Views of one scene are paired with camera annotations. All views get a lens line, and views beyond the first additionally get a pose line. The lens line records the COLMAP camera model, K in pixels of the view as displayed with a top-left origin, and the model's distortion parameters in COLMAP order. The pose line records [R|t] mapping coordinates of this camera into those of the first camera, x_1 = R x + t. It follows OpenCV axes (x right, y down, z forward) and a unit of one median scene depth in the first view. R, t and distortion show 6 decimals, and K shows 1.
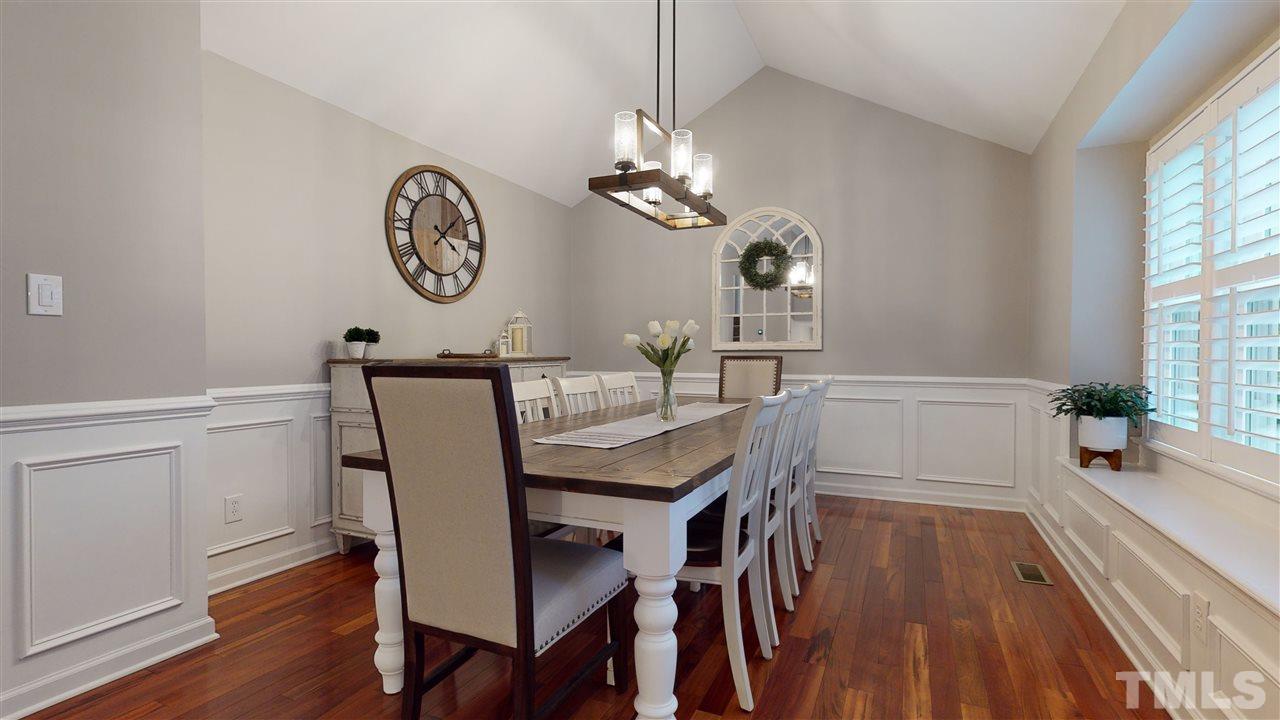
lens RADIAL K [[592.2, 0, 644.6], [0, 592.2, 356.9], [0, 0, 1]] dist [-0.000067, 0.000168]
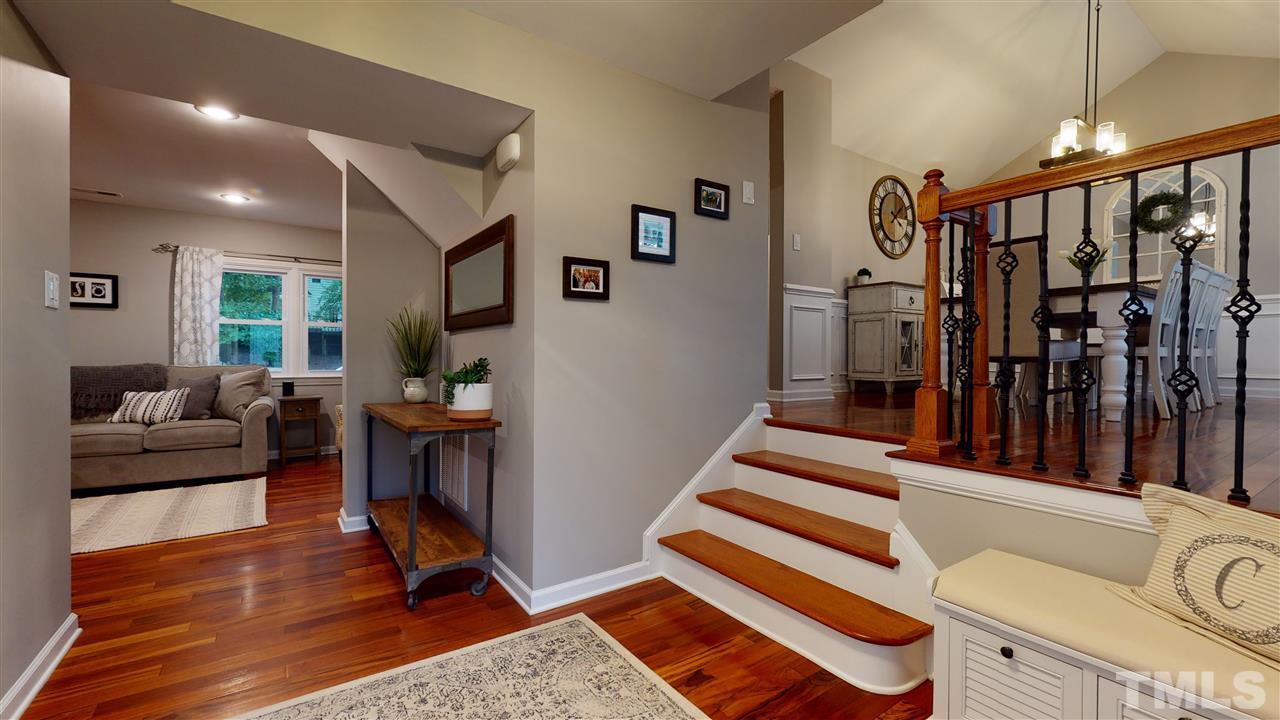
lens RADIAL K [[530.8, 0, 641.1], [0, 530.8, 360.6], [0, 0, 1]] dist [0.002294, 0.000449]
pose [[0.857606, 0.009181, -0.514226, -0.187497], [-0.006449, 0.999954, 0.007098, 0.187001], [0.514268, -0.002771, 0.857625, -0.627134]]
